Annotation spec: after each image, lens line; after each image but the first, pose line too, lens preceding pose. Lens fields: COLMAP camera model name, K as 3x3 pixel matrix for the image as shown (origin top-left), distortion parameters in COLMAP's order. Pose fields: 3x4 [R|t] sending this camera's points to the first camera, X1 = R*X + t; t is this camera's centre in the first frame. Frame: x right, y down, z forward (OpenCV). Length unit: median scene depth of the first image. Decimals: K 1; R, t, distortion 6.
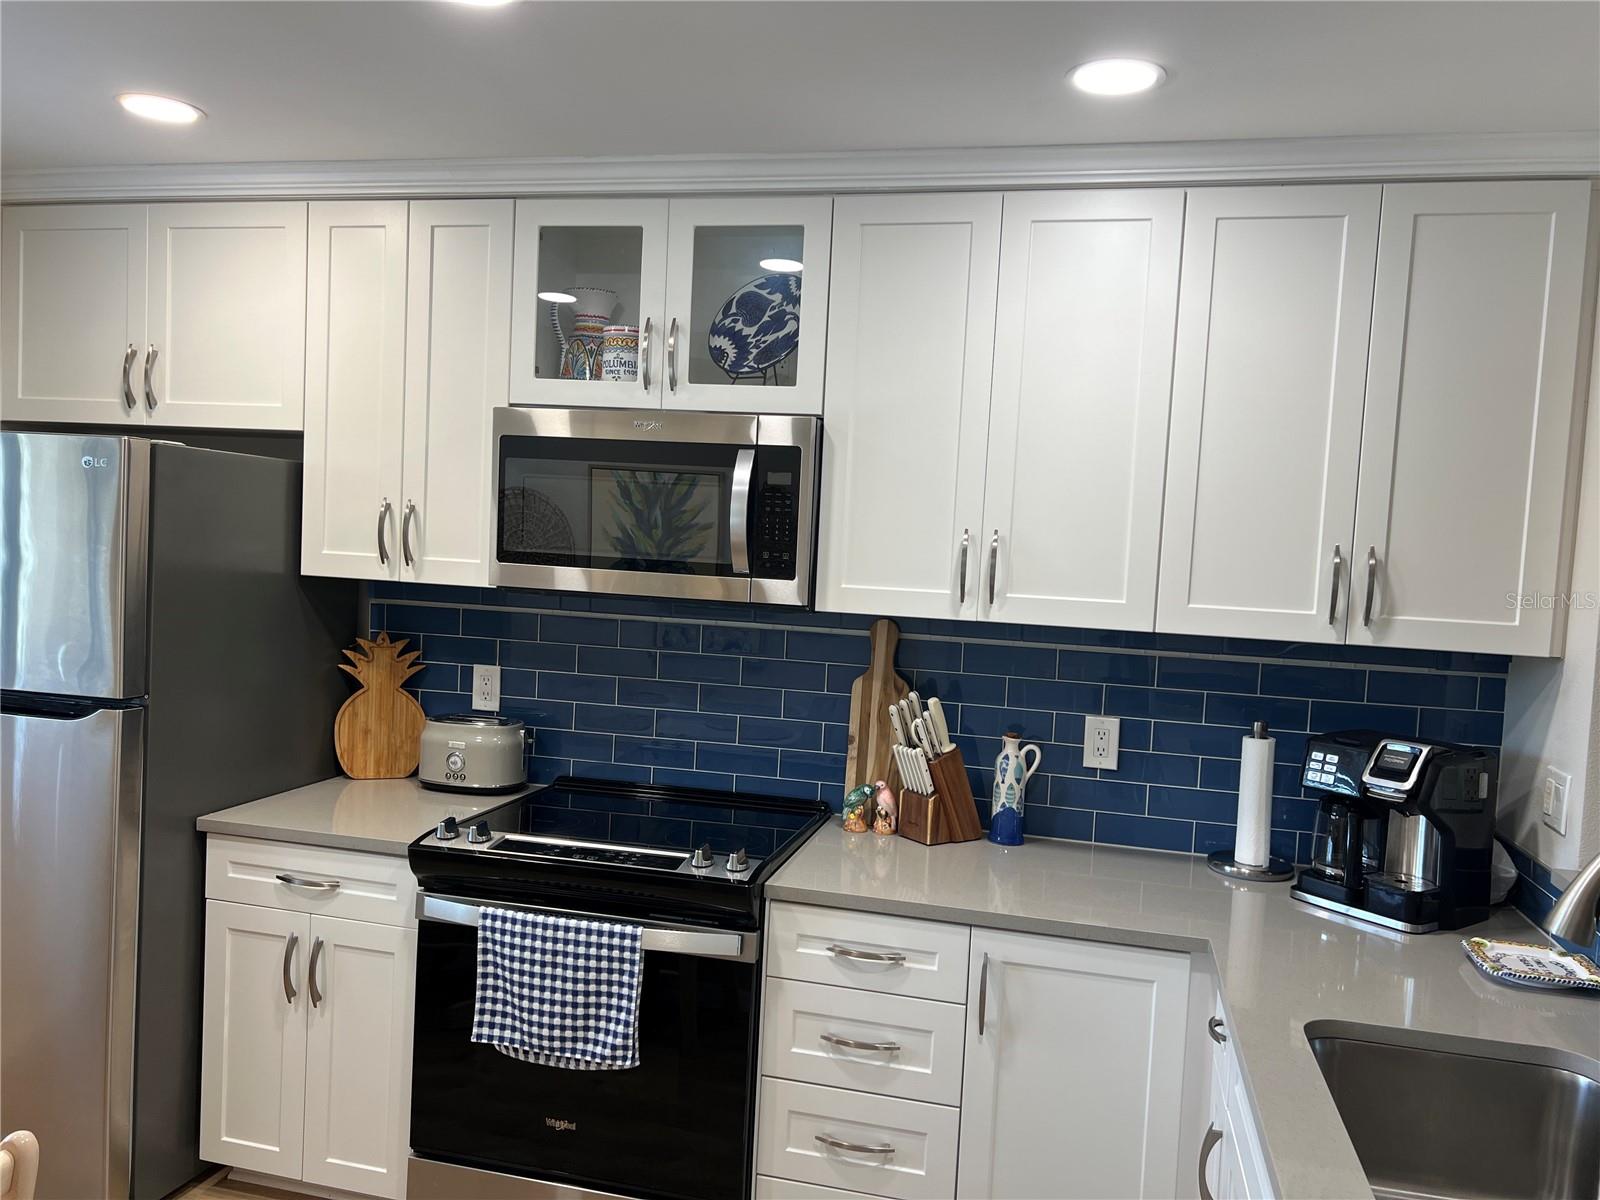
lens RADIAL K [[1194.8, 0, 797.2], [0, 1194.8, 620.2], [0, 0, 1]] dist [0.088551, -0.142262]
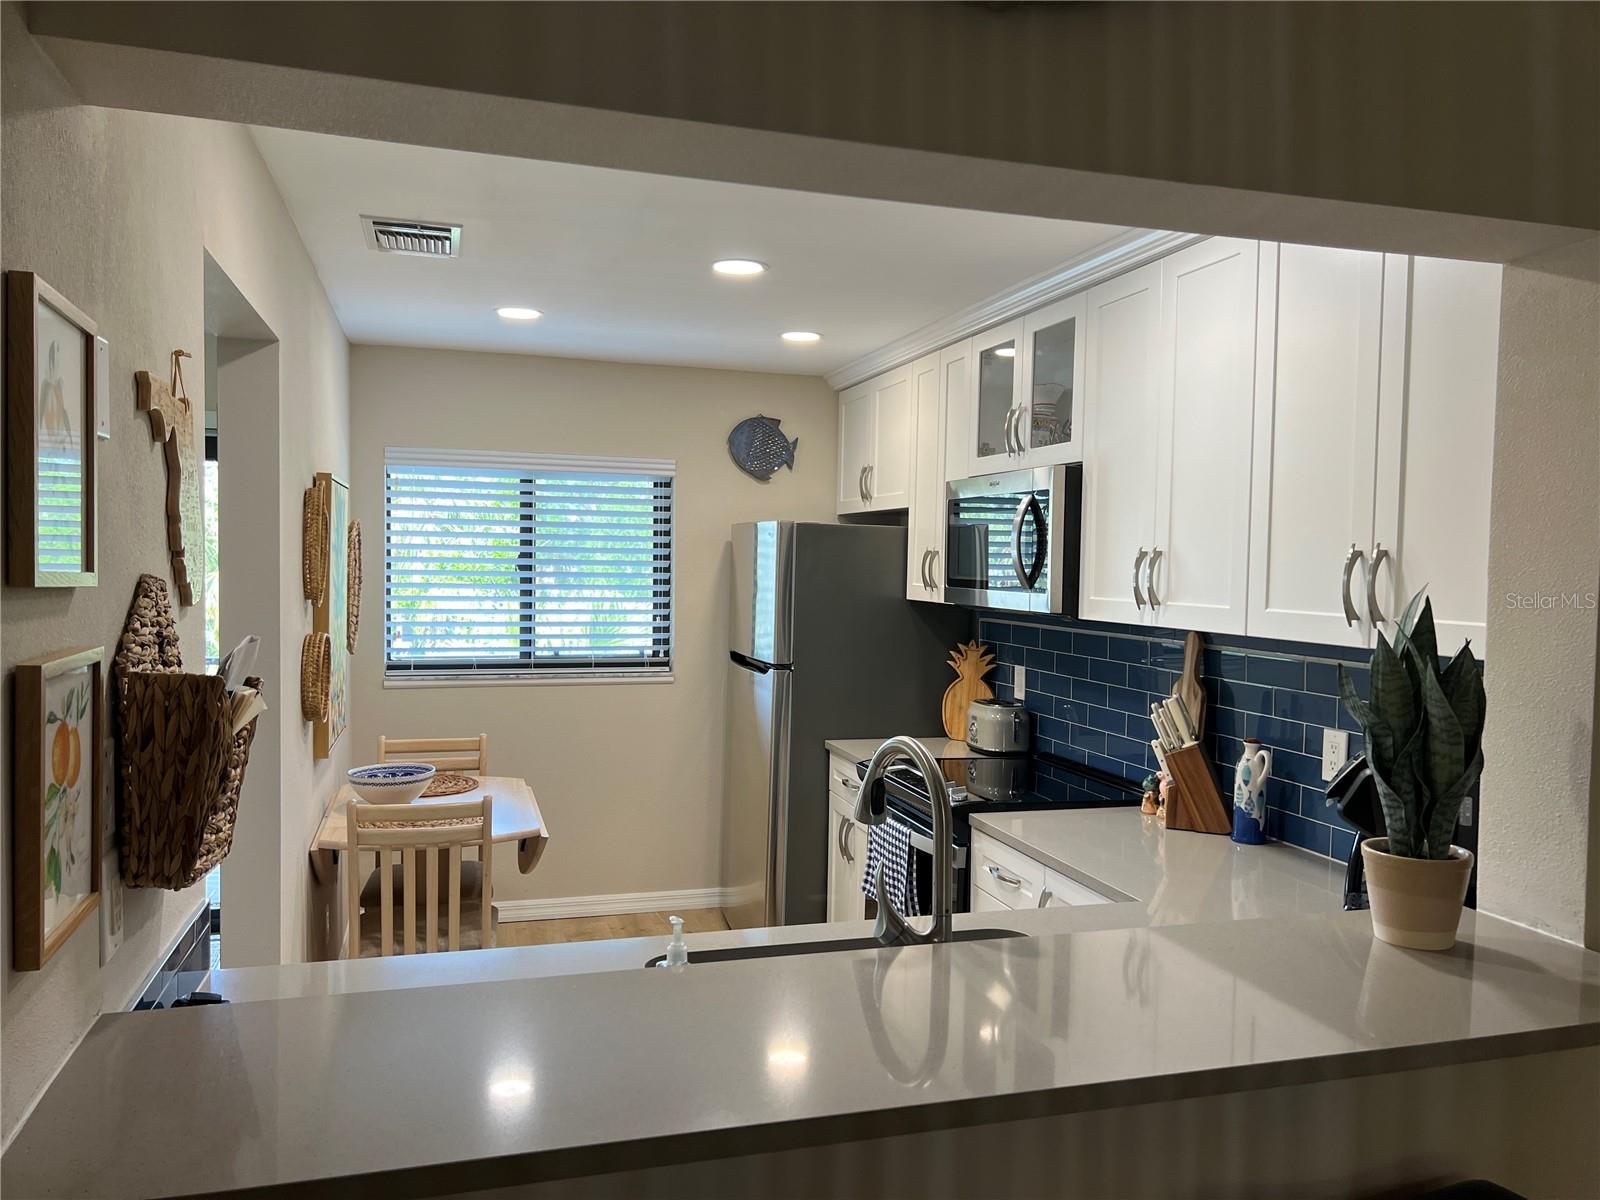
lens RADIAL K [[1187.7, 0, 809.6], [0, 1187.7, 602.7], [0, 0, 1]] dist [0.123566, -0.139263]
pose [[0.513599, -0.008599, -0.857987, 0.896600], [-0.052388, 0.997770, -0.041360, 0.039791], [0.856430, 0.066191, 0.512003, 0.114928]]
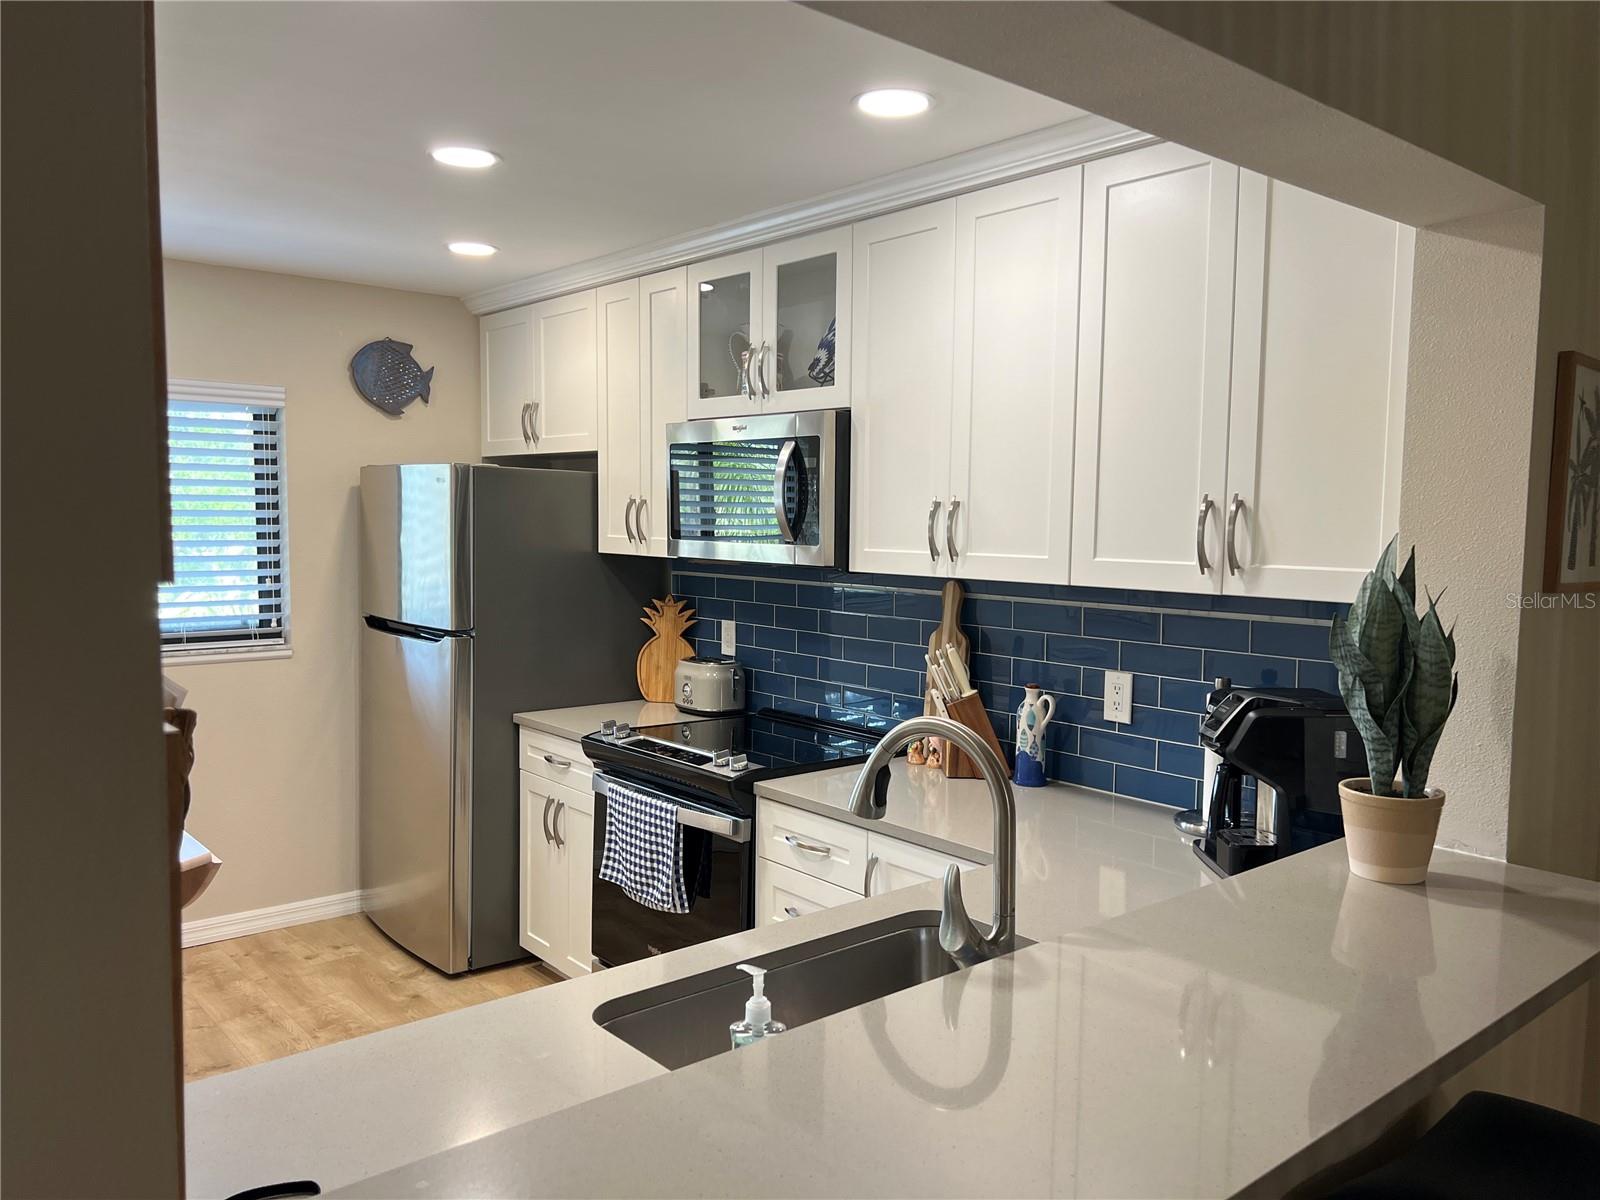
lens RADIAL K [[1191.9, 0, 807.2], [0, 1191.9, 605.2], [0, 0, 1]] dist [0.106443, -0.147808]
pose [[0.813360, 0.006340, -0.581726, 0.646635], [-0.014166, 0.999860, -0.008909, 0.036024], [0.581588, 0.015487, 0.813336, -0.000050]]
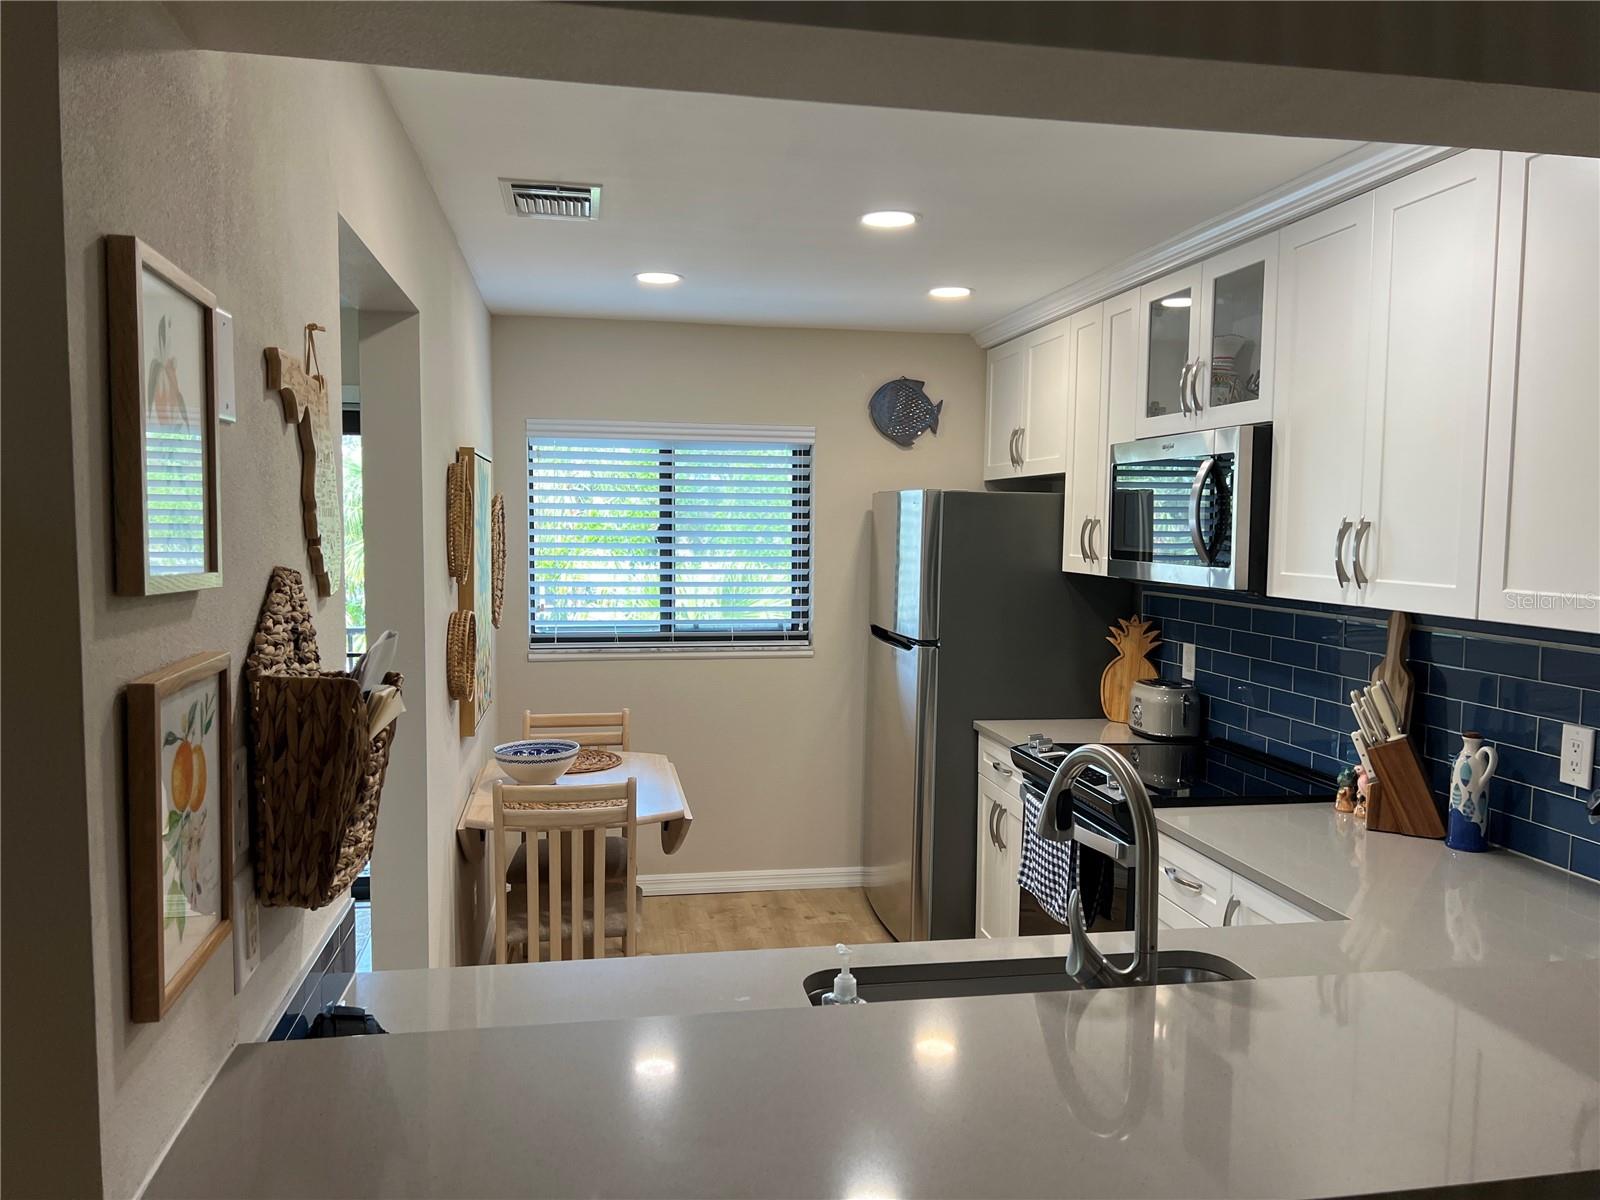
lens RADIAL K [[1191.9, 0, 807.2], [0, 1191.9, 605.2], [0, 0, 1]] dist [0.106443, -0.147808]
pose [[0.415367, 0.019631, -0.909442, 0.828763], [-0.053909, 0.998541, -0.003067, 0.026174], [0.908055, 0.050301, 0.415819, 0.129049]]
